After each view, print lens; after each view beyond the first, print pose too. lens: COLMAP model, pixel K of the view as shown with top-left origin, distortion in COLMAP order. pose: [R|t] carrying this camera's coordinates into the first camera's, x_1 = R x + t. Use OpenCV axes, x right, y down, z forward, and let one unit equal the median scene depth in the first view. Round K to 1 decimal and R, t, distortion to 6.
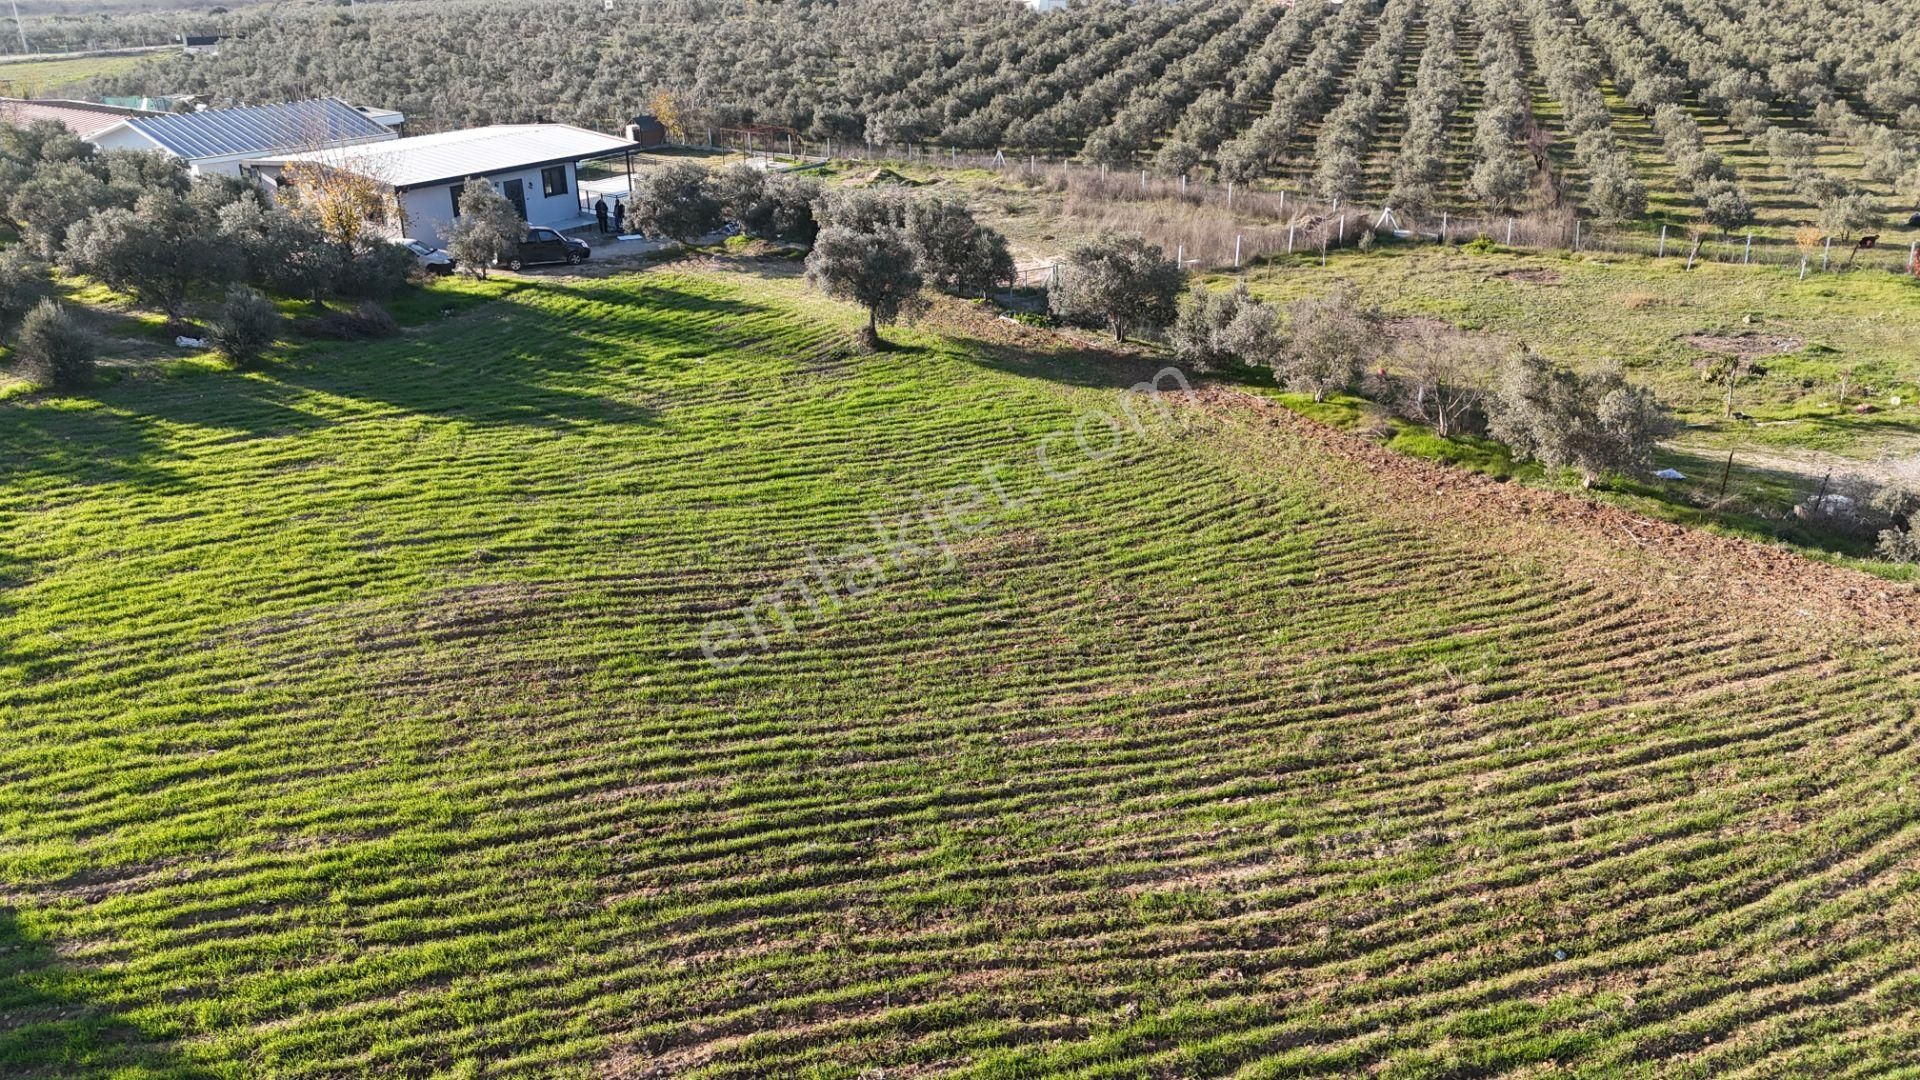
lens RADIAL K [[1407.2, 0, 967.0], [0, 1407.2, 535.5], [0, 0, 1]] dist [0.080585, -0.080029]
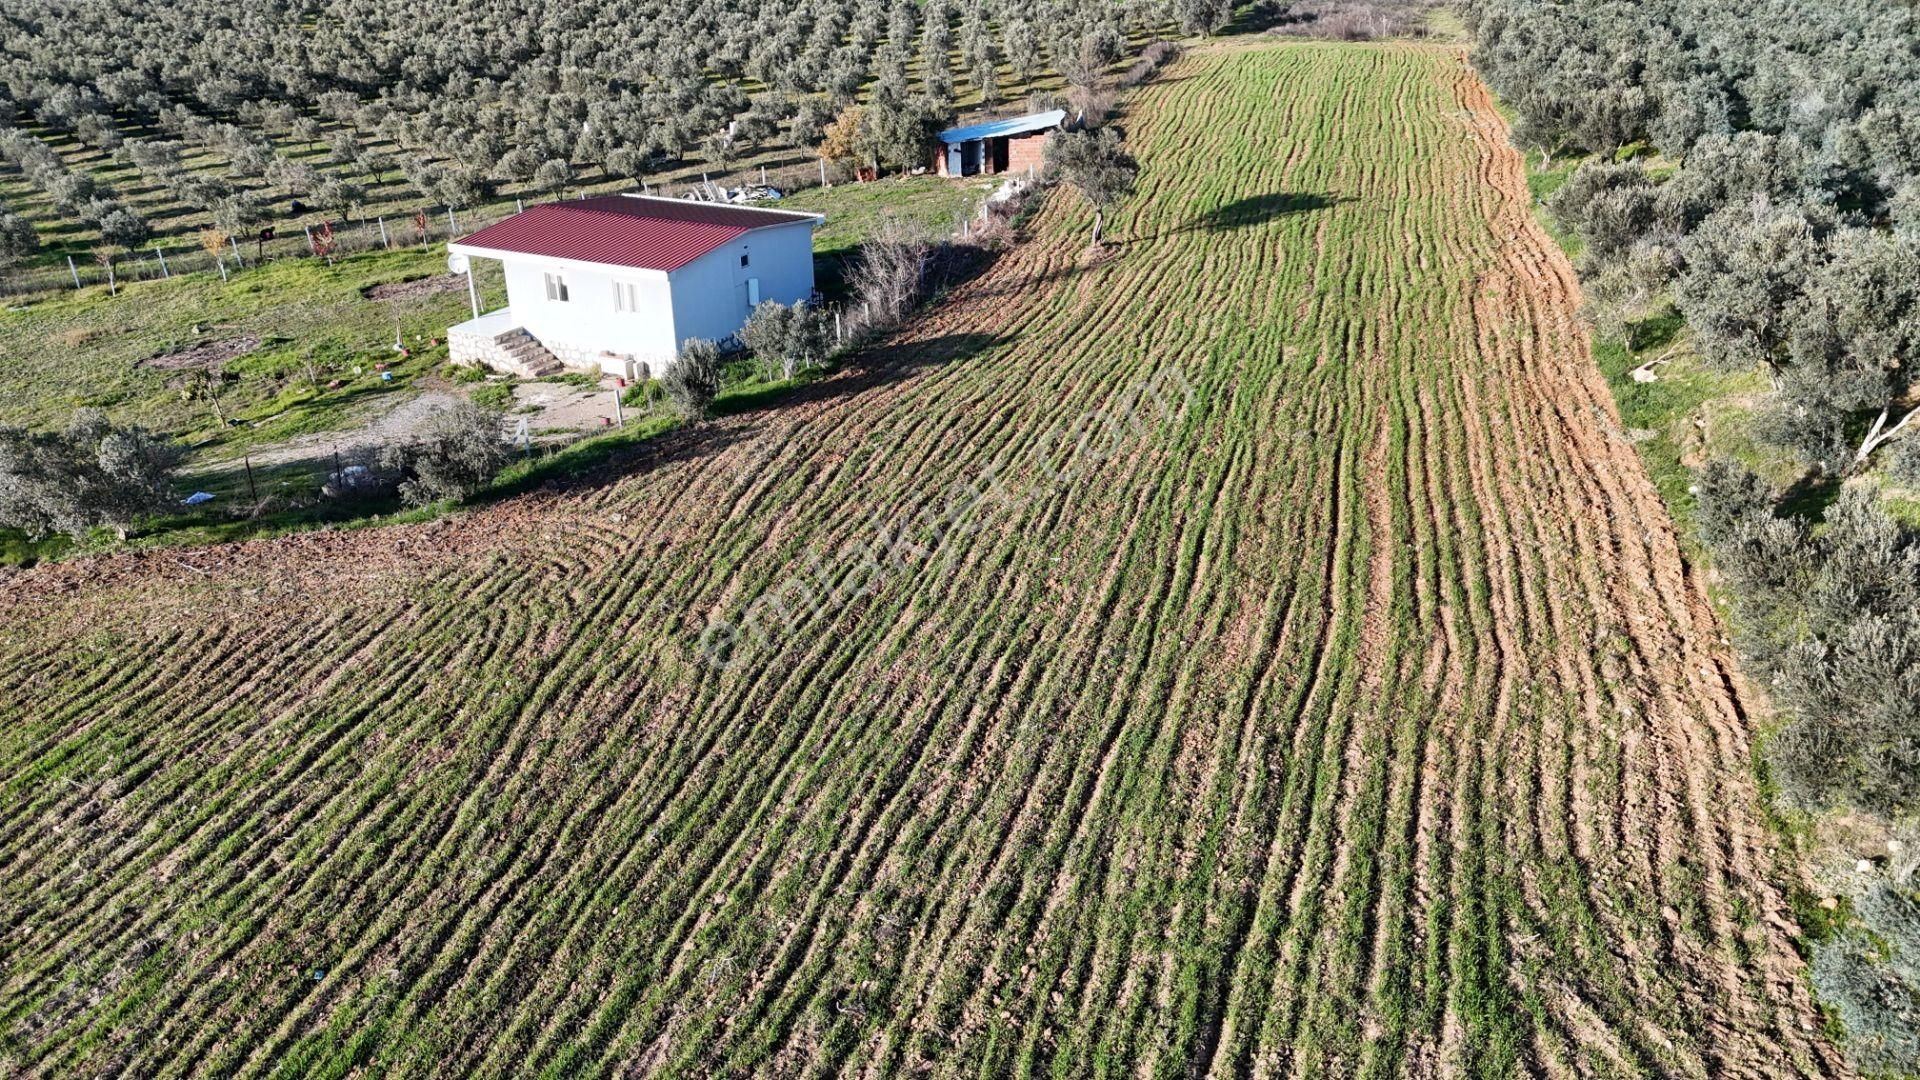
lens RADIAL K [[1410.4, 0, 960.0], [0, 1410.4, 540.0], [0, 0, 1]] dist [0.067754, -0.053822]
pose [[0.526291, -0.357412, 0.771541, -0.015873], [0.356377, 0.916546, 0.181489, -0.010035], [-0.772019, 0.179444, 0.609743, -0.025449]]
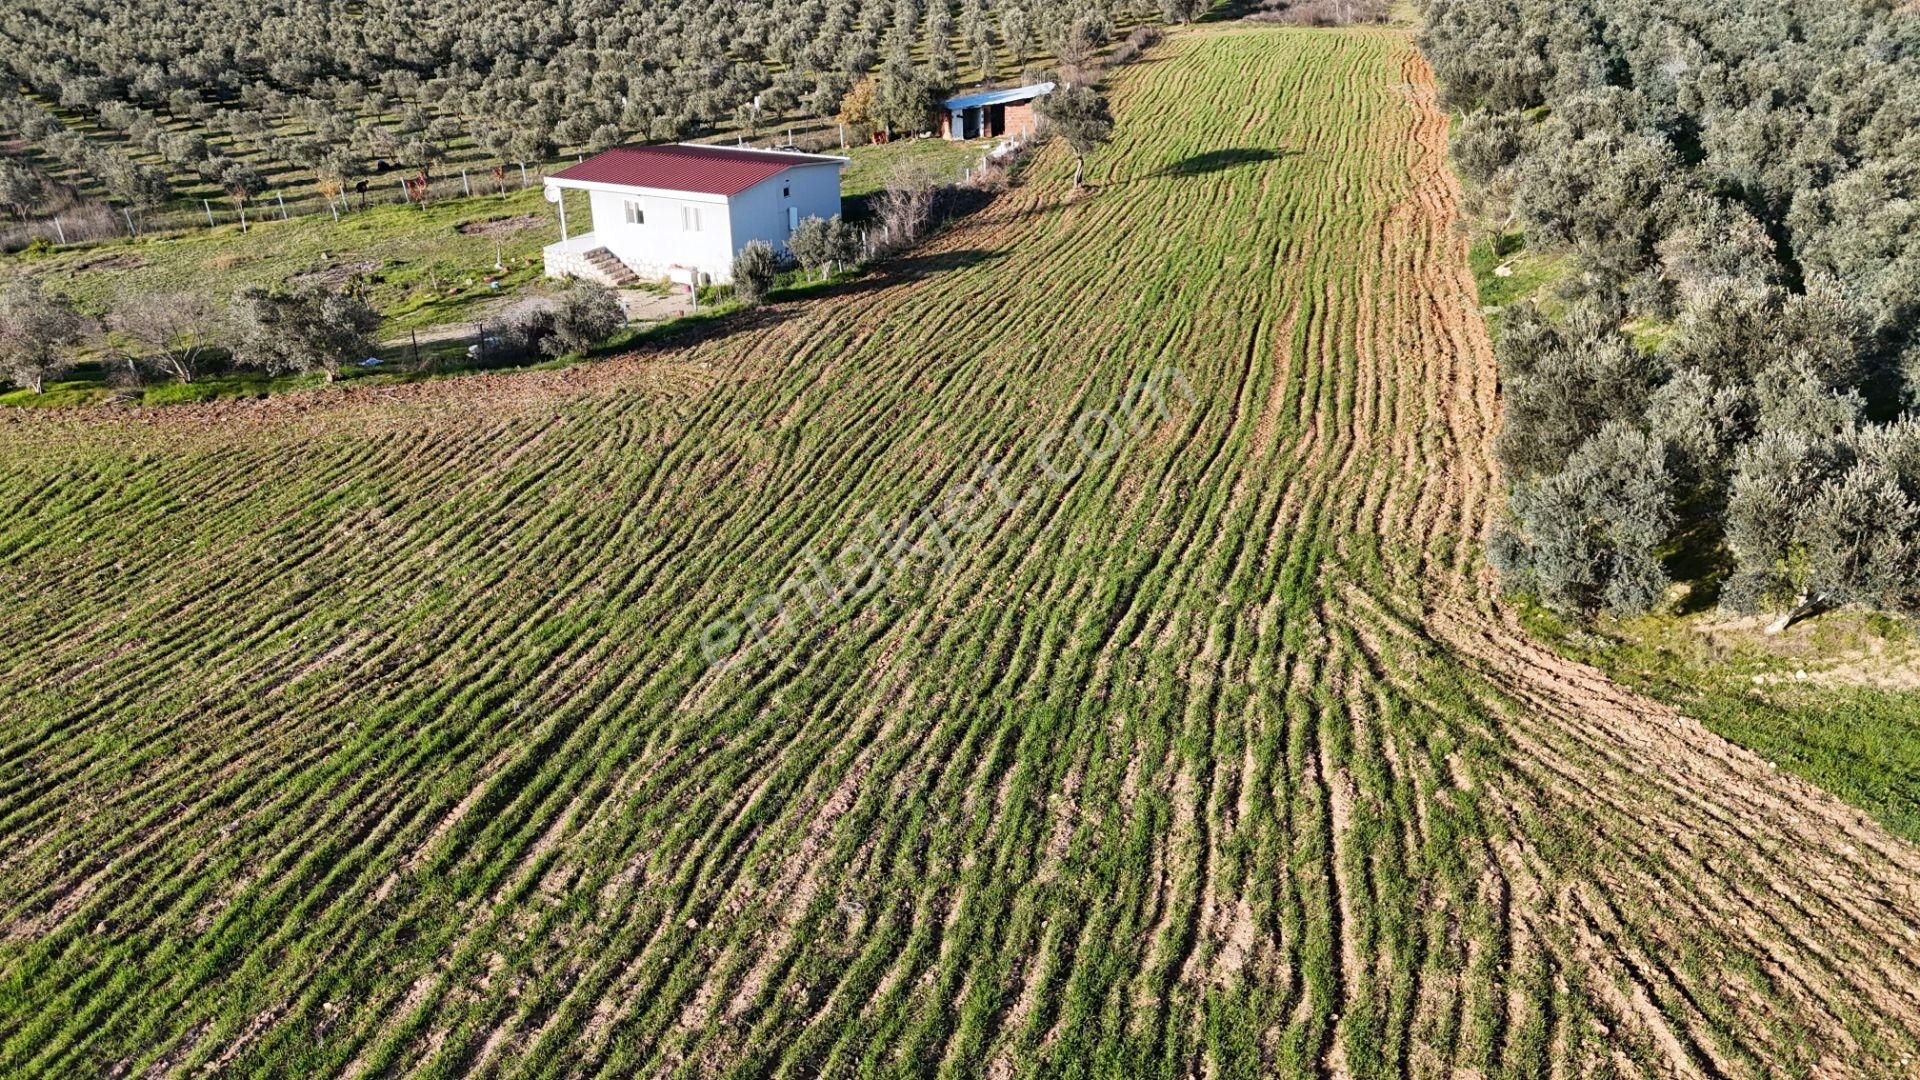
lens RADIAL K [[1407.2, 0, 967.0], [0, 1407.2, 535.5], [0, 0, 1]] dist [0.080585, -0.080029]
pose [[0.522151, -0.356841, 0.774612, -0.357054], [0.357059, 0.916294, 0.181423, 0.075725], [-0.774511, 0.181852, 0.605857, -0.212149]]
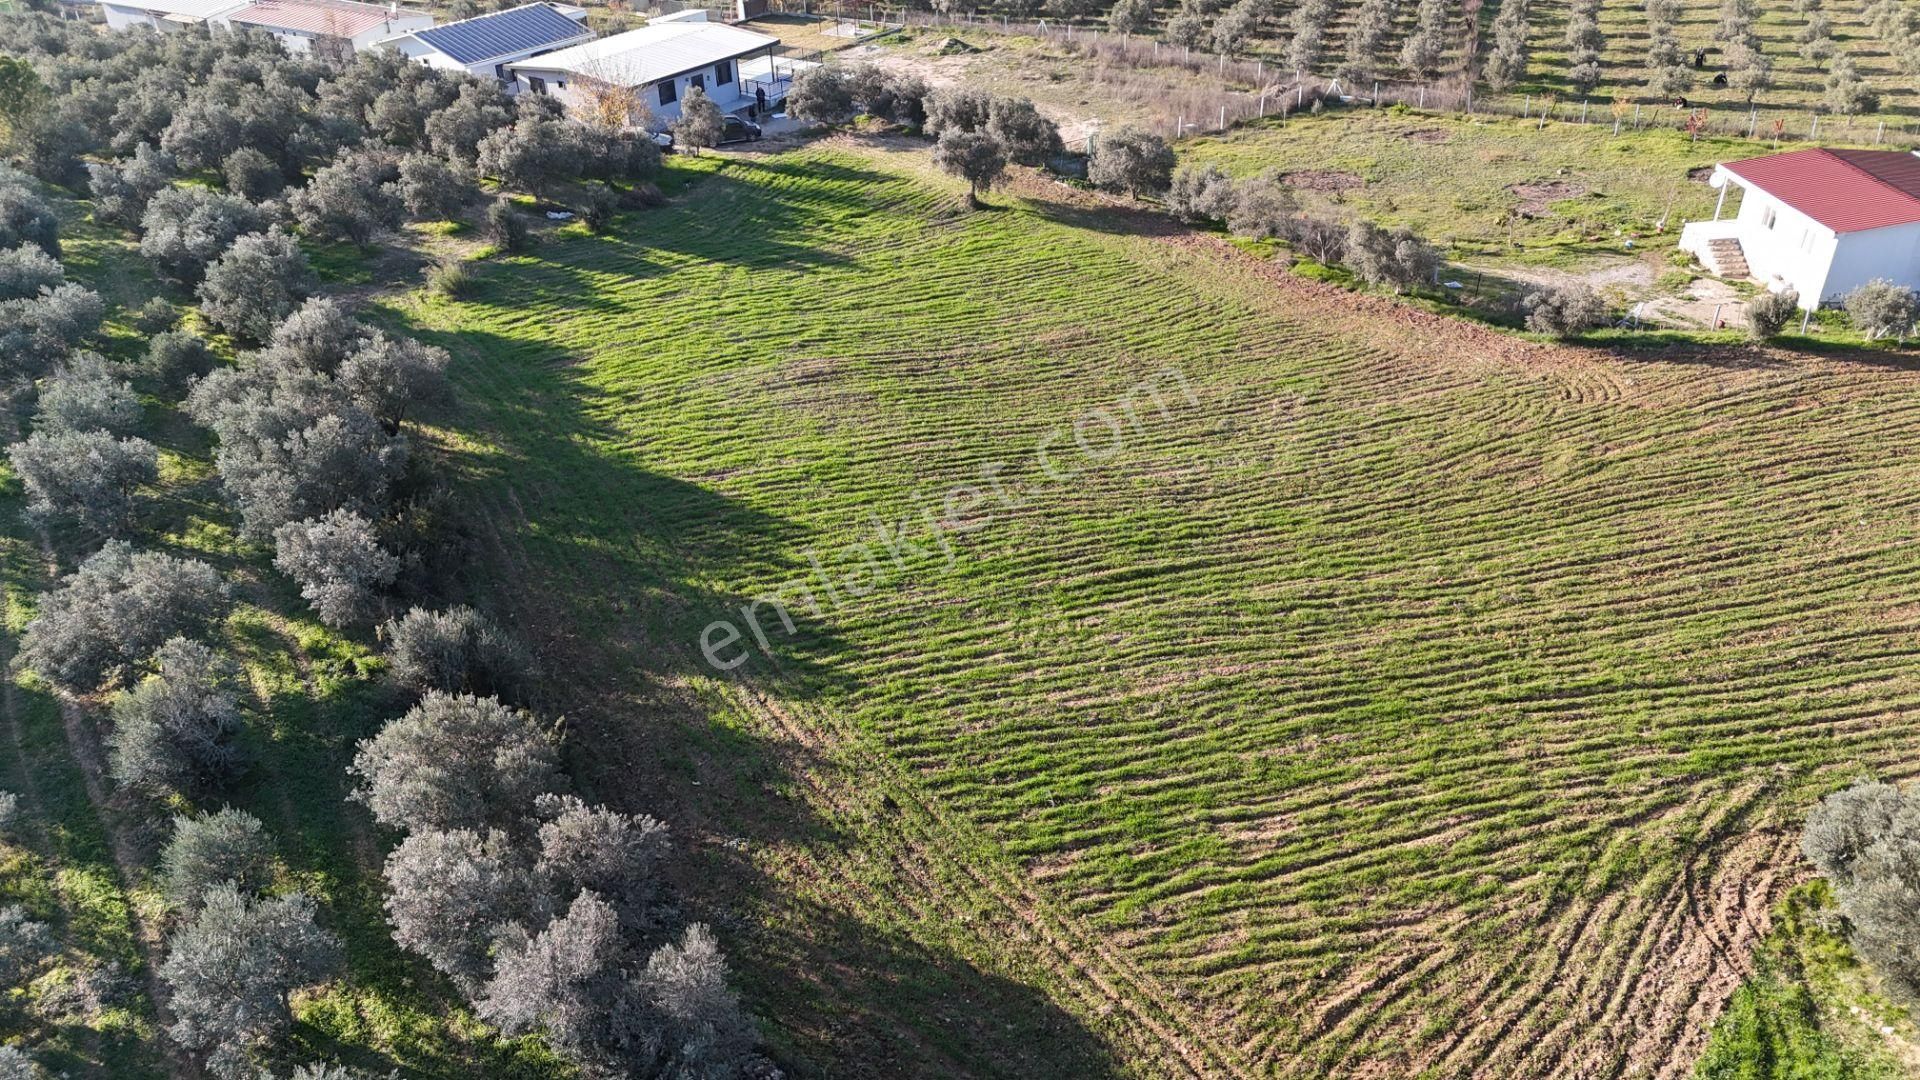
lens RADIAL K [[1398.2, 0, 969.9], [0, 1398.2, 543.9], [0, 0, 1]] dist [0.123993, -0.236794]
pose [[0.999747, -0.015049, -0.016688, -0.084099], [0.017343, 0.988957, 0.147183, 0.005910], [0.014289, -0.147435, 0.988968, -0.946368]]
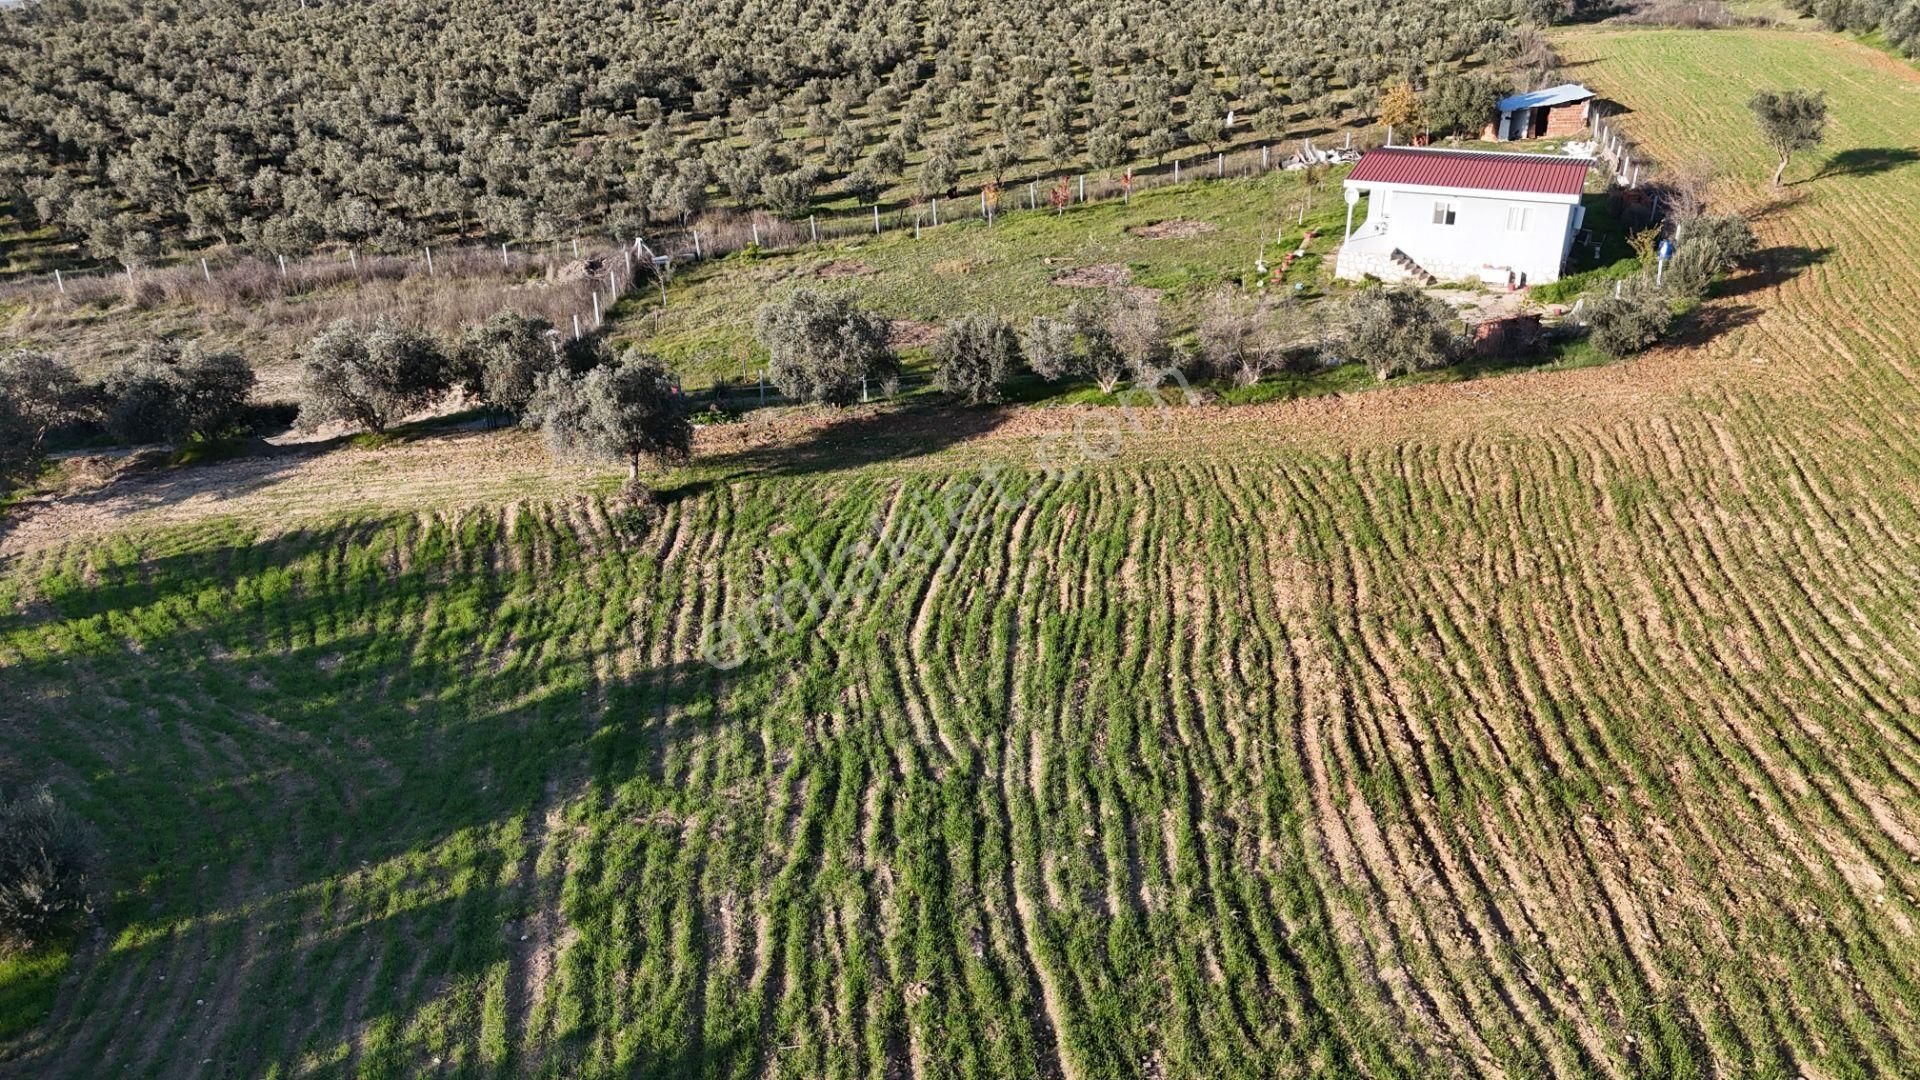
lens RADIAL K [[1407.2, 0, 967.0], [0, 1407.2, 535.5], [0, 0, 1]] dist [0.080585, -0.080029]
pose [[0.524990, -0.352736, 0.774573, -0.971835], [0.354880, 0.917911, 0.177480, -0.319826], [-0.773592, 0.181705, 0.607073, 0.641138]]
